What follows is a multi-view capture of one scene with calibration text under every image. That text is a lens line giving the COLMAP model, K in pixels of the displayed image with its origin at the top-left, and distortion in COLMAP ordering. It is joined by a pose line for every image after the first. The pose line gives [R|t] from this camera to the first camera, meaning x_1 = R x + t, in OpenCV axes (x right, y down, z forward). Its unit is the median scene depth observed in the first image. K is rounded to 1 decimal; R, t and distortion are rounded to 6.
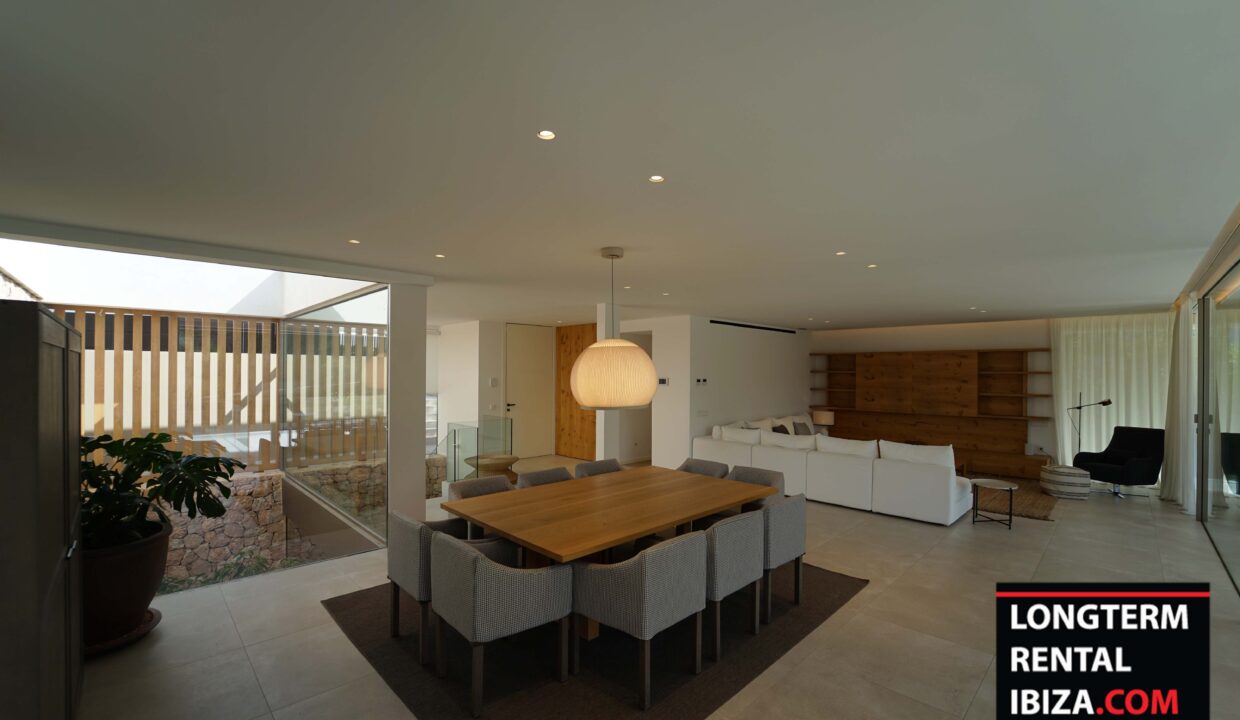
lens RADIAL K [[510.7, 0, 619.2], [0, 510.7, 369.7], [0, 0, 1]] dist [-0.020504, -0.001743]
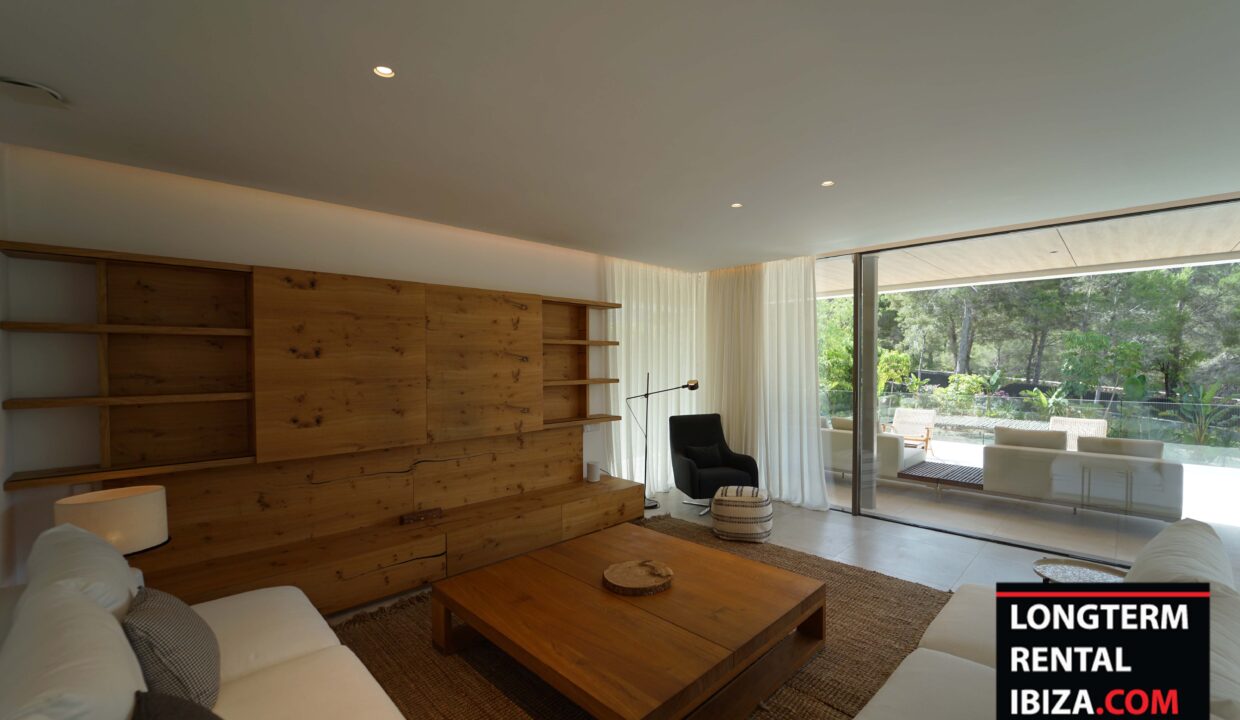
lens RADIAL K [[510.7, 0, 627.7], [0, 510.7, 370.7], [0, 0, 1]] dist [-0.020504, -0.001743]
pose [[-0.006933, -0.025359, 0.999654, 0.225705], [-0.001737, 0.999677, 0.025347, 0.024612], [-0.999974, -0.001561, -0.006974, 1.027247]]
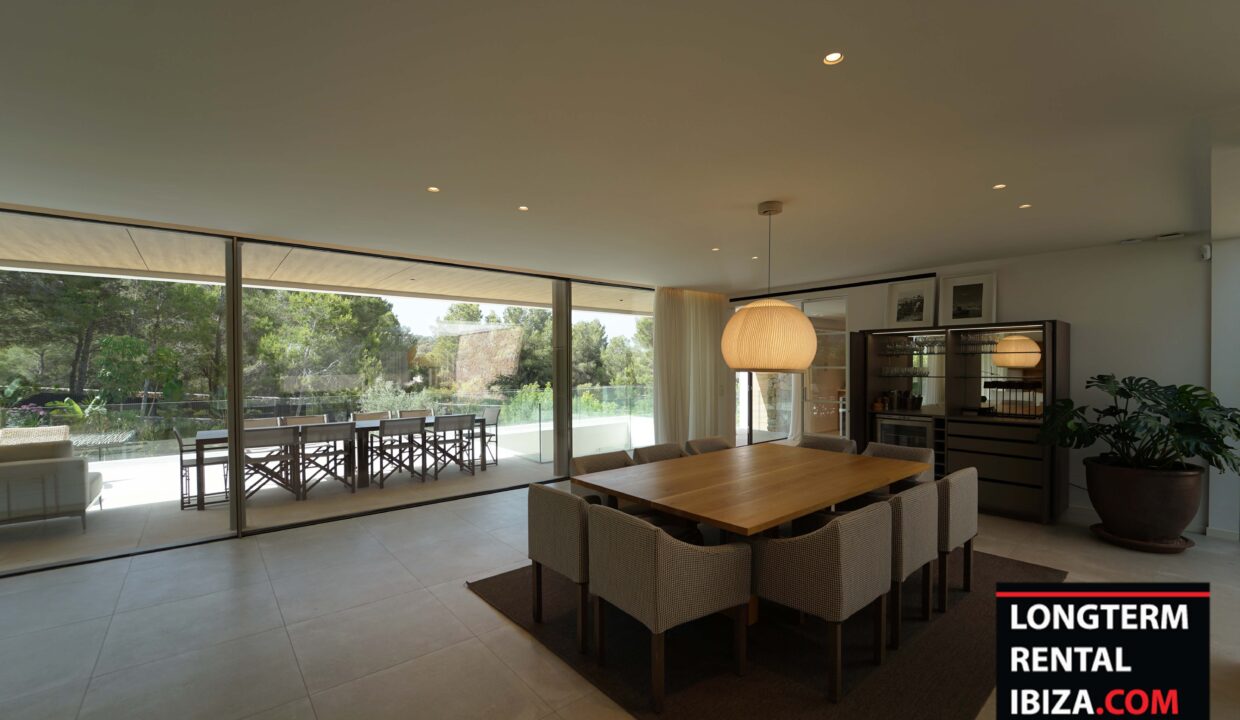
lens RADIAL K [[510.7, 0, 623.7], [0, 510.7, 367.5], [0, 0, 1]] dist [-0.020504, -0.001743]
pose [[-0.997222, -0.003024, 0.074422, 0.102717], [-0.003056, 0.999995, -0.000321, 0.033132], [-0.074421, -0.000548, -0.997227, 0.955137]]
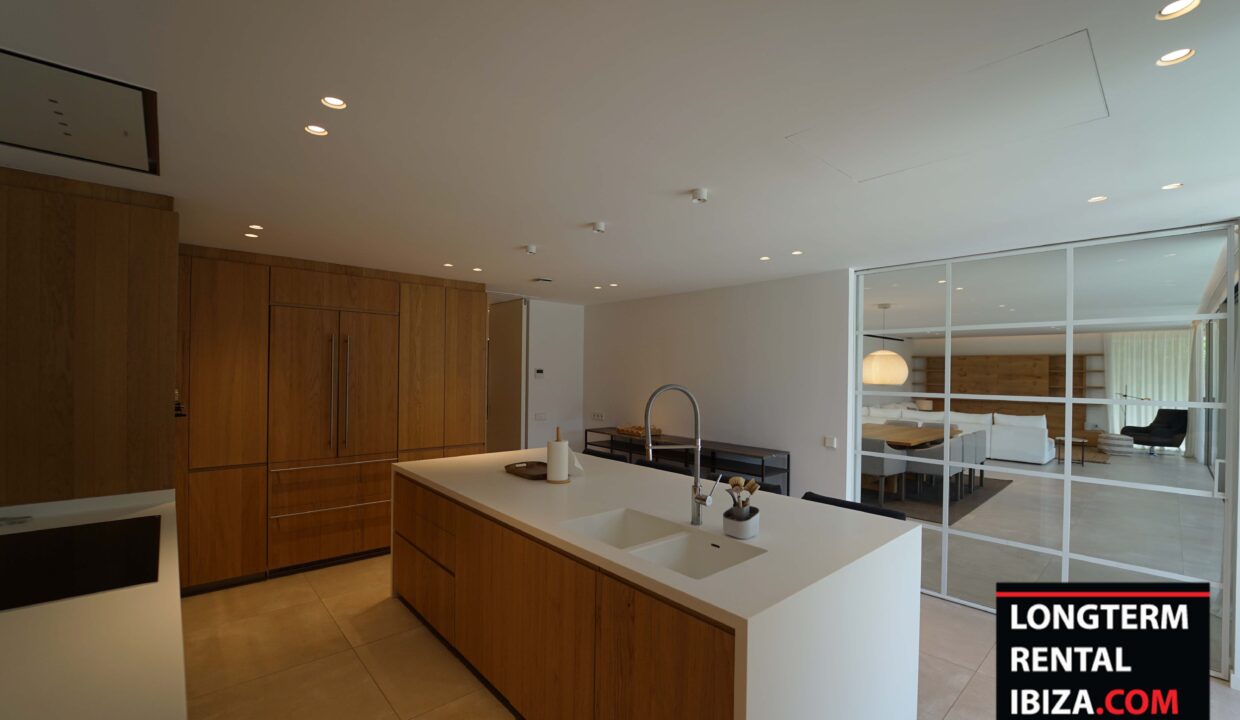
lens RADIAL K [[510.7, 0, 619.4], [0, 510.7, 369.9], [0, 0, 1]] dist [-0.020504, -0.001743]
pose [[0.999141, 0.004584, -0.041192, -0.454720], [-0.004591, 0.999989, -0.000082, 0.009289], [0.041191, 0.000271, 0.999151, -0.470511]]
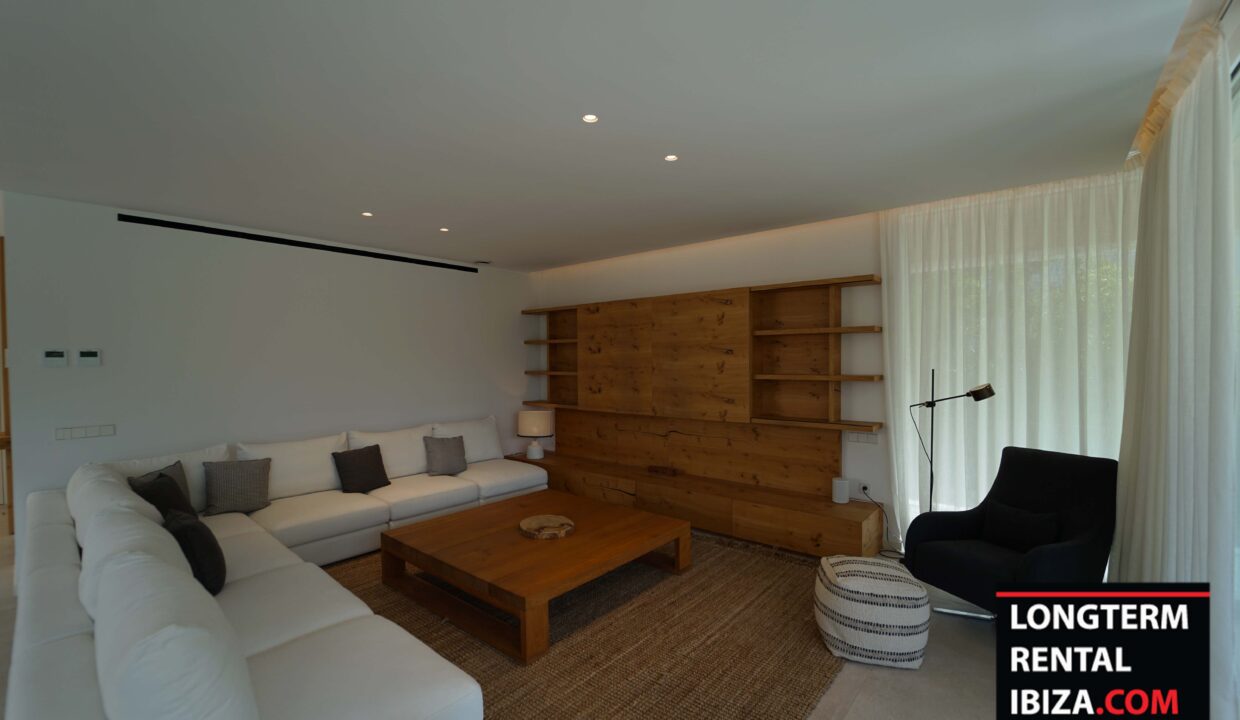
lens RADIAL K [[510.7, 0, 619.7], [0, 510.7, 371.0], [0, 0, 1]] dist [-0.020504, -0.001743]
pose [[0.995531, -0.014948, 0.093242, 0.599202], [0.012531, 0.999572, 0.026446, 0.031294], [-0.093597, -0.025160, 0.995292, 0.577154]]
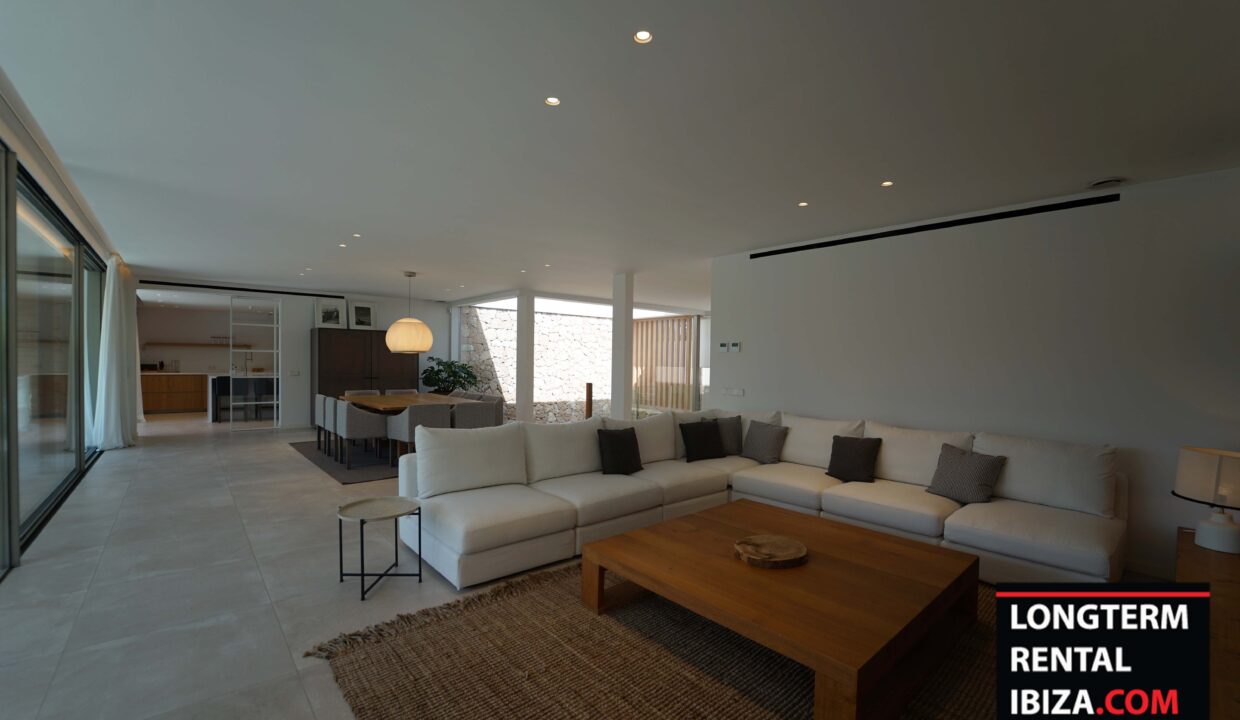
lens RADIAL K [[510.7, 0, 625.5], [0, 510.7, 364.2], [0, 0, 1]] dist [-0.020504, -0.001743]
pose [[-0.041830, 0.000314, -0.999125, 0.920649], [-0.010777, 0.999942, 0.000765, 0.051984], [0.999067, 0.010800, -0.041824, 0.933185]]
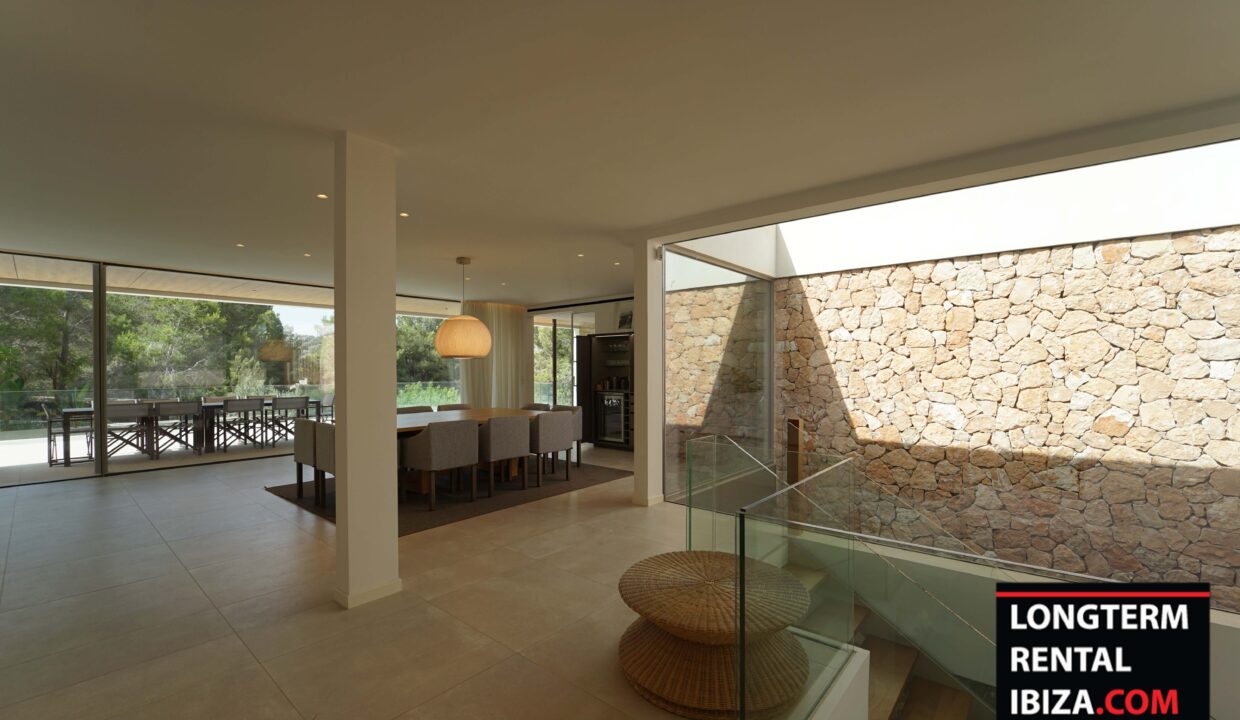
lens RADIAL K [[510.7, 0, 625.4], [0, 510.7, 367.5], [0, 0, 1]] dist [-0.020504, -0.001743]
pose [[-0.995125, -0.004698, -0.098505, -0.154923], [-0.003964, 0.999963, -0.007647, 0.055224], [0.098538, -0.007219, -0.995107, 1.271331]]
